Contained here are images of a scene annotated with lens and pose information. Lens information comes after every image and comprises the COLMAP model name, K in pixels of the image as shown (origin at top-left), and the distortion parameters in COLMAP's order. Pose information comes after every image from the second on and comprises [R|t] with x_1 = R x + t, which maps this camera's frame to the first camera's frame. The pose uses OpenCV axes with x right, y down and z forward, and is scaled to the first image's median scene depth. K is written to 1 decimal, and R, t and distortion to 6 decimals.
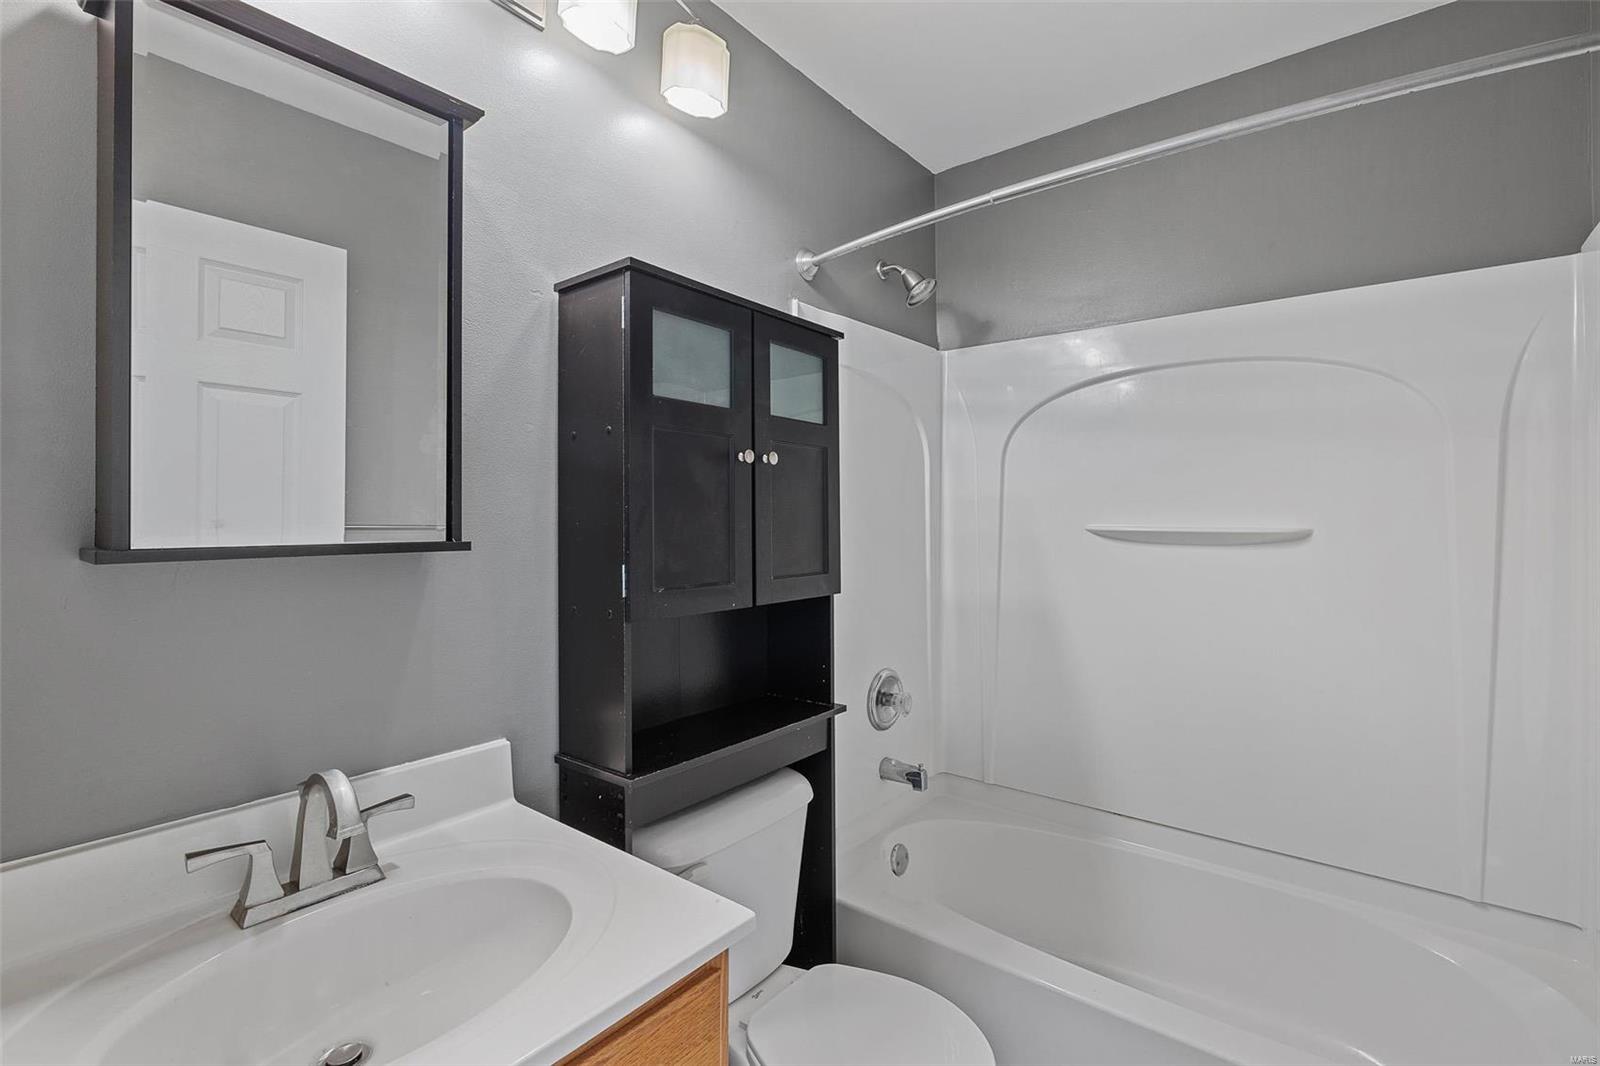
lens RADIAL K [[726.6, 0, 800.0], [0, 726.6, 533.0], [0, 0, 1]] dist [-0.001489, -0.000280]
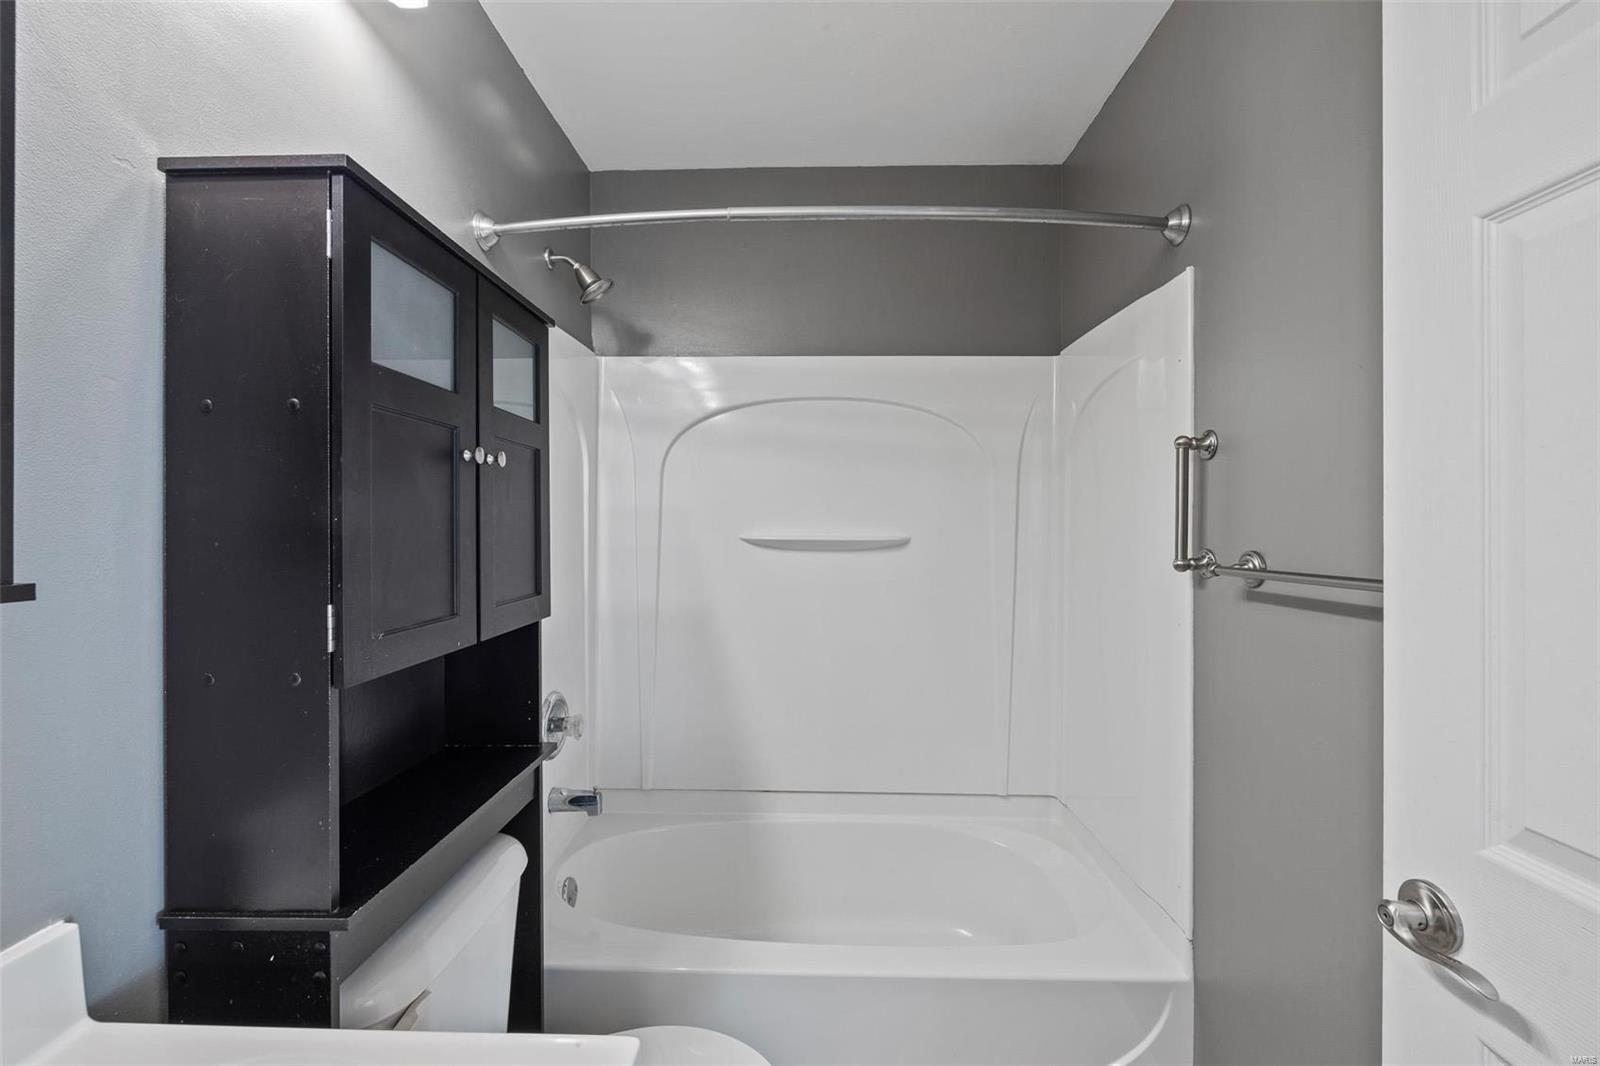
lens RADIAL K [[678.3, 0, 800.0], [0, 678.3, 533.0], [0, 0, 1]] dist [-0.000376, -0.000590]
pose [[0.799507, -0.005837, 0.600628, -0.201730], [0.009188, 0.999955, -0.002514, -0.013174], [-0.600586, 0.007528, 0.799525, 0.169056]]
